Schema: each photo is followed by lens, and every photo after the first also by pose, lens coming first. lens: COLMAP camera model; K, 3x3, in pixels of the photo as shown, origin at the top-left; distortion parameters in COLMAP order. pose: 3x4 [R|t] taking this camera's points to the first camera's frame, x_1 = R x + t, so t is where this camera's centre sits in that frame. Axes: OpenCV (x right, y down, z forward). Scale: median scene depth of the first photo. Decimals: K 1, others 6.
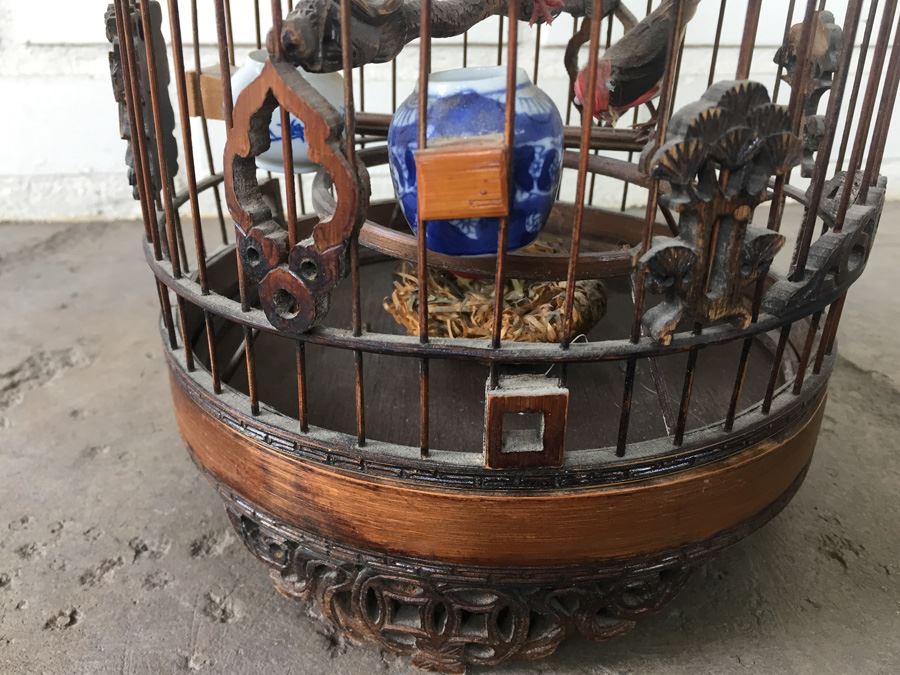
lens RADIAL K [[825.7, 0, 451.2], [0, 825.7, 313.2], [0, 0, 1]] dist [0.087629, -0.165334]
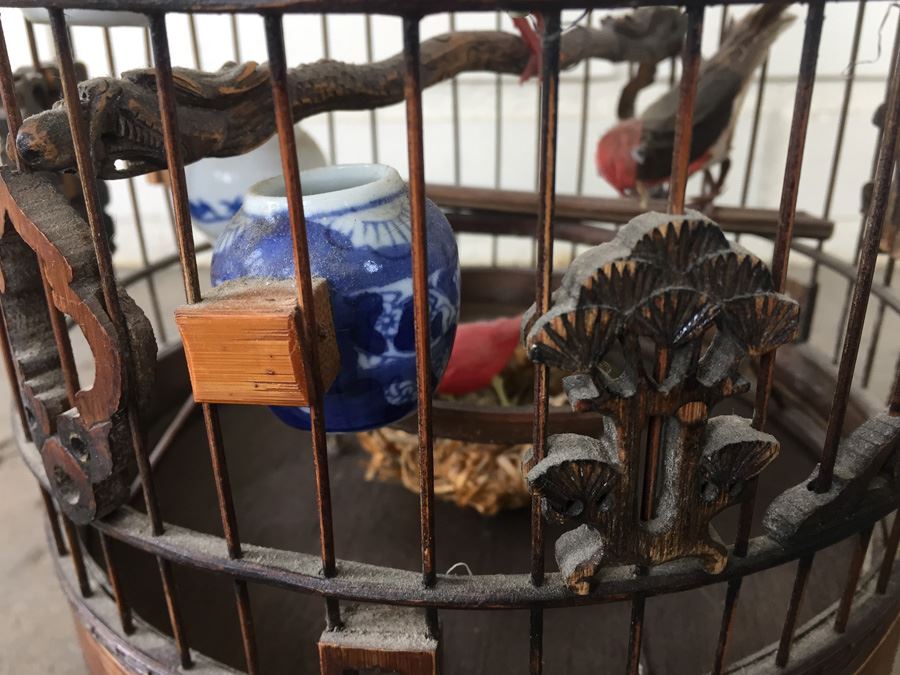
lens RADIAL K [[825.7, 0, 451.2], [0, 825.7, 313.2], [0, 0, 1]] dist [0.087629, -0.165334]
pose [[0.980840, 0.043008, -0.190009, 0.285590], [-0.046327, 0.998841, -0.013060, -0.178442], [0.189227, 0.021612, 0.981695, 0.343741]]
